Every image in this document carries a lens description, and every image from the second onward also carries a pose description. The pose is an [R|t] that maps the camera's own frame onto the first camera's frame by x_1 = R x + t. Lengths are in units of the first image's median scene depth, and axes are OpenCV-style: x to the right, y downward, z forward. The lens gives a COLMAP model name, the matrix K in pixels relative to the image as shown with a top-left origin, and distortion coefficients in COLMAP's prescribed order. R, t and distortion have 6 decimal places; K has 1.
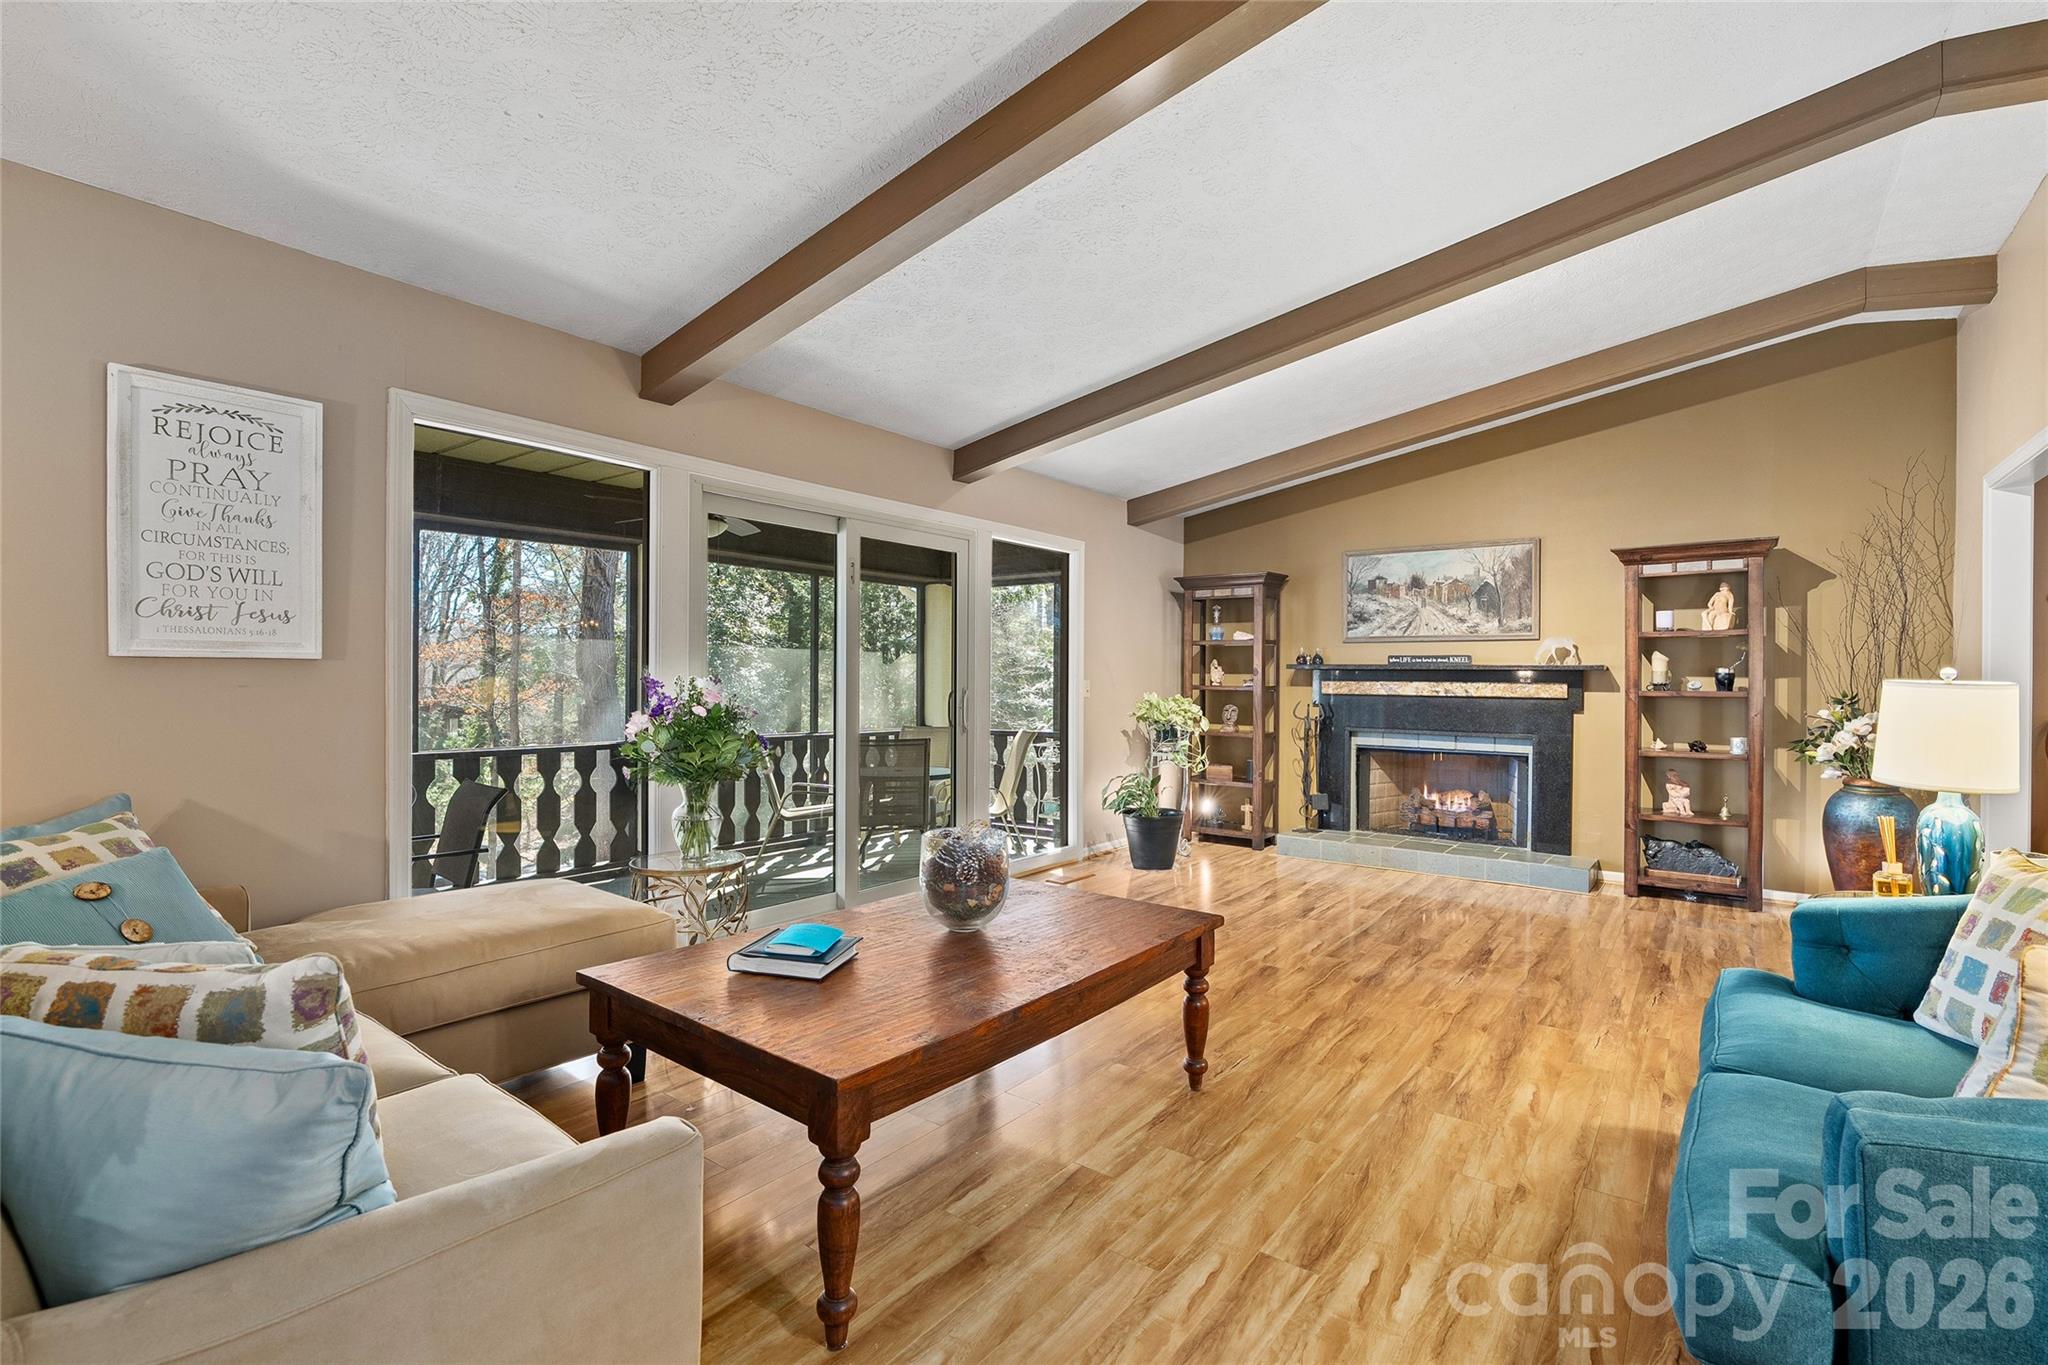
lens RADIAL K [[934.0, 0, 1013.4], [0, 934.0, 677.9], [0, 0, 1]] dist [-0.000880, 0.002407]
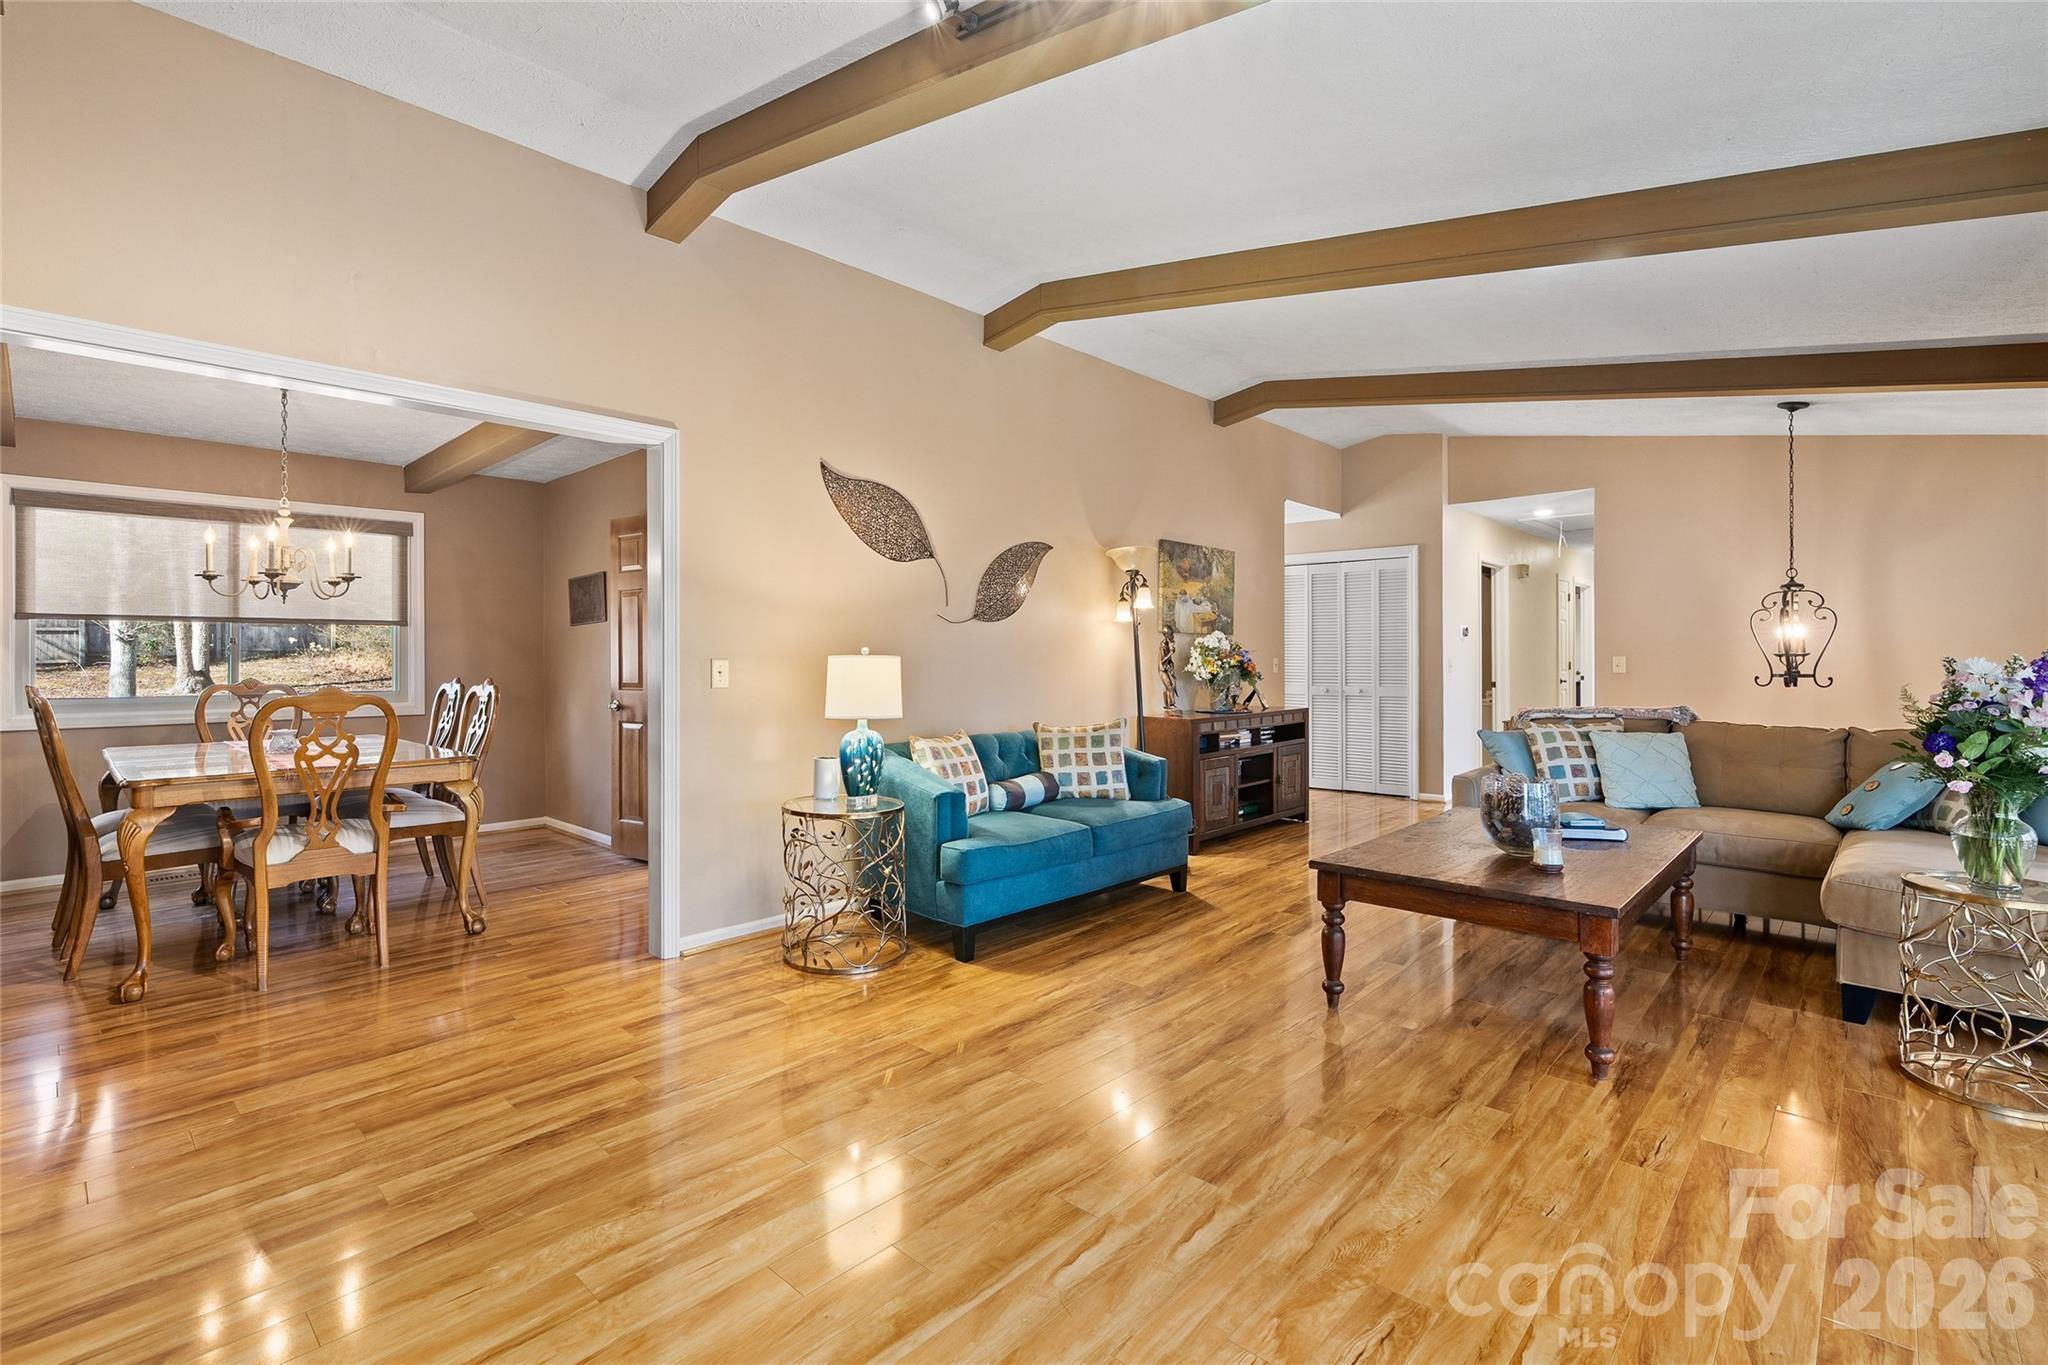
lens RADIAL K [[934.0, 0, 1016.3], [0, 934.0, 653.9], [0, 0, 1]] dist [-0.000880, 0.002407]
pose [[-0.995219, -0.005252, 0.097528, 0.248588], [-0.005579, 0.999980, -0.003080, 0.001952], [-0.097509, -0.003610, -0.995228, 1.147886]]
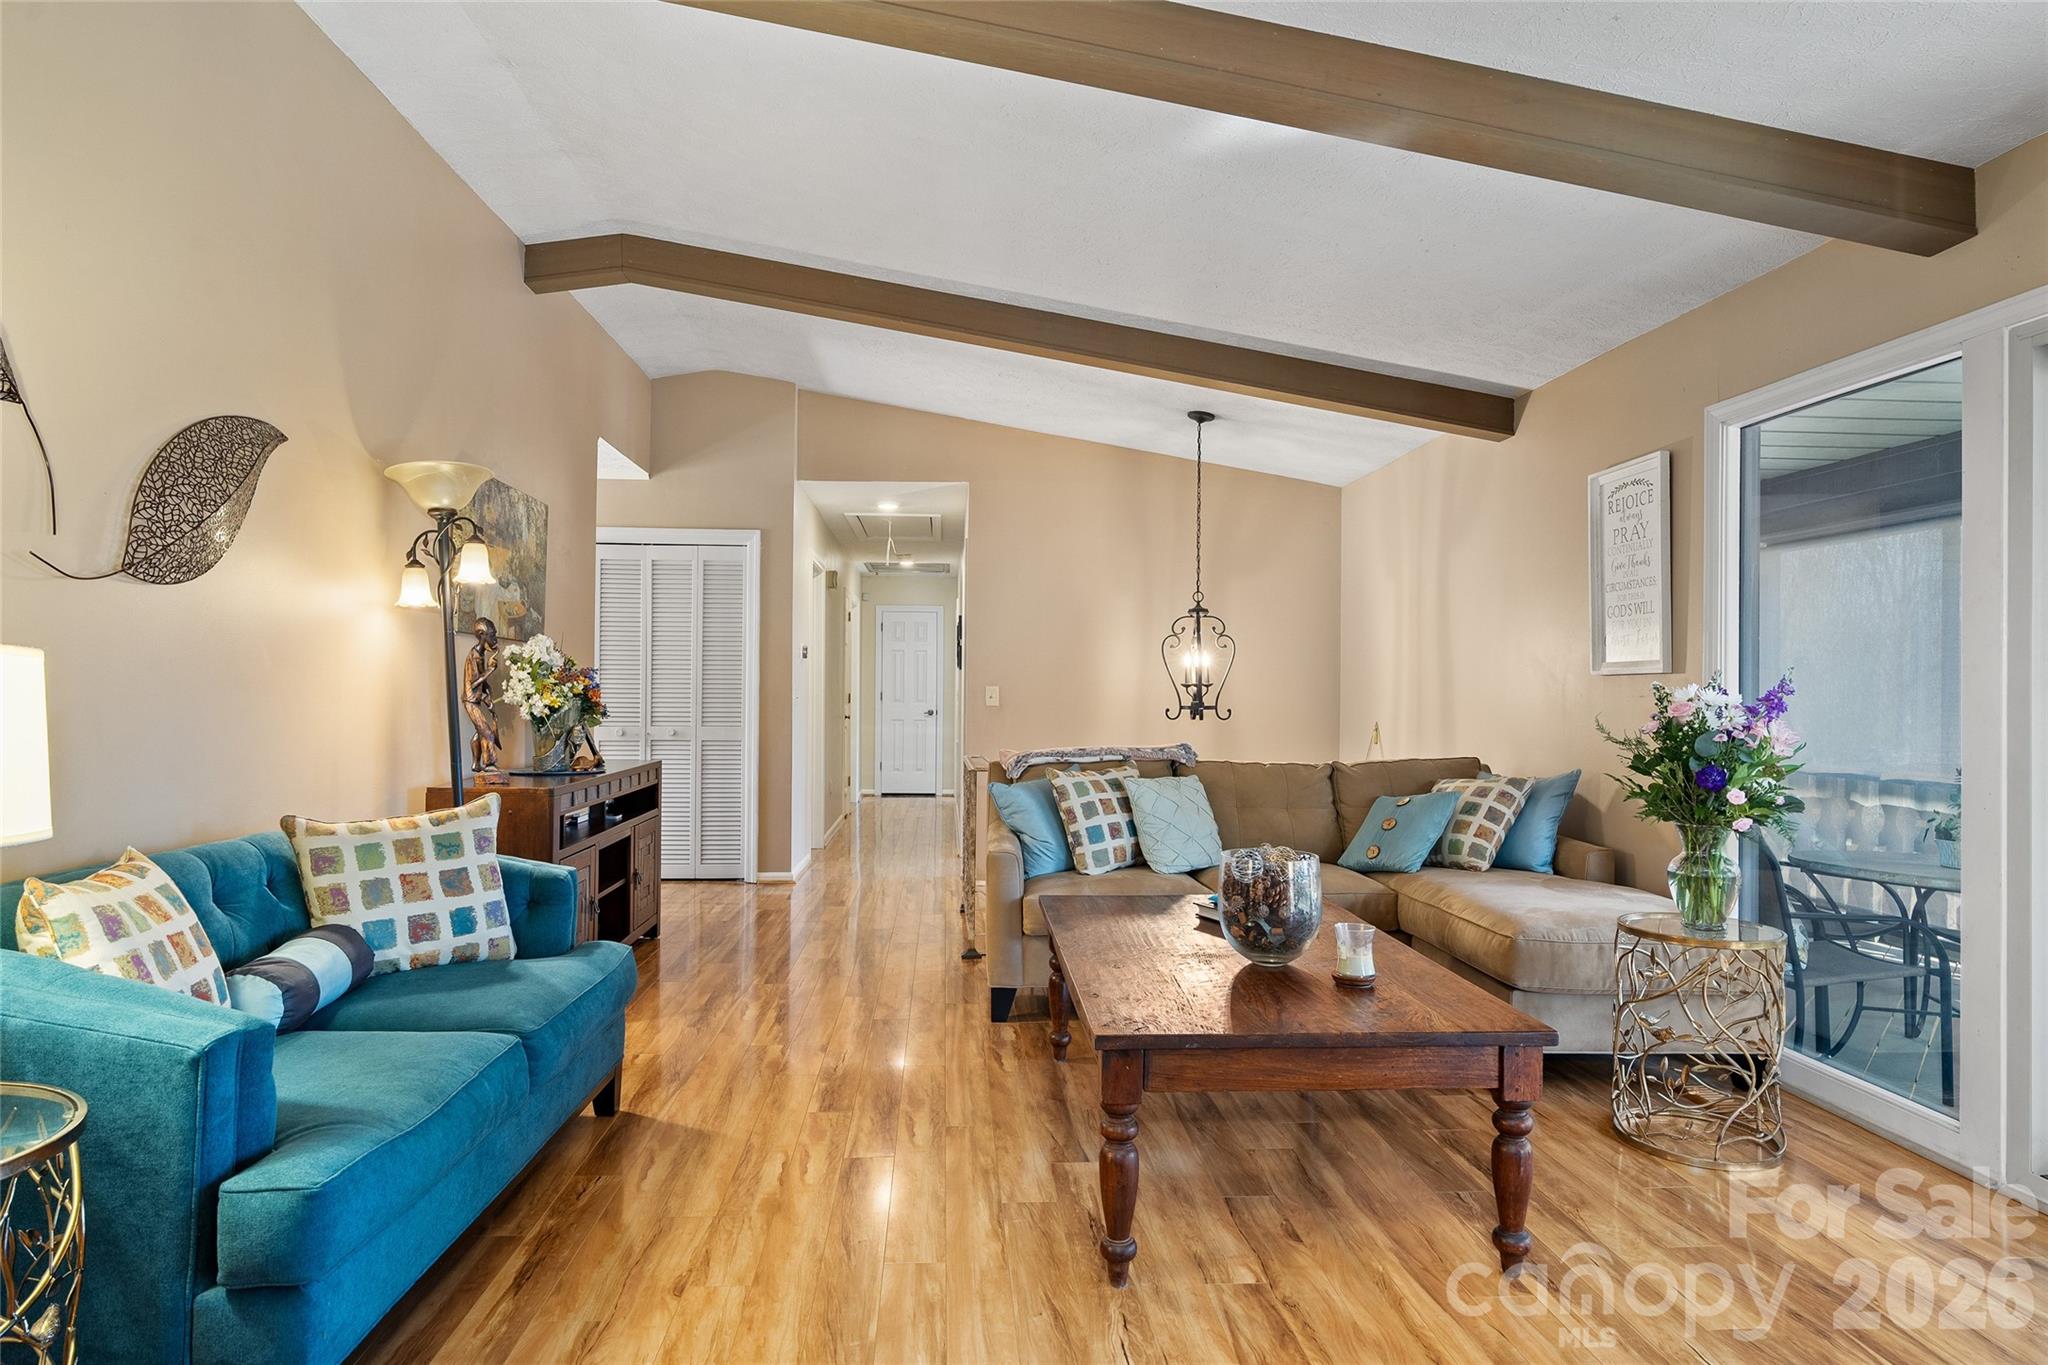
lens RADIAL K [[1180.6, 0, 1021.3], [0, 1180.6, 684.6], [0, 0, 1]] dist [0.000461, -0.000043]
pose [[-0.753042, -0.017315, -0.657745, 0.422138], [-0.012365, 0.999850, -0.012165, 0.011318], [0.657856, -0.001027, -0.753143, 0.829343]]
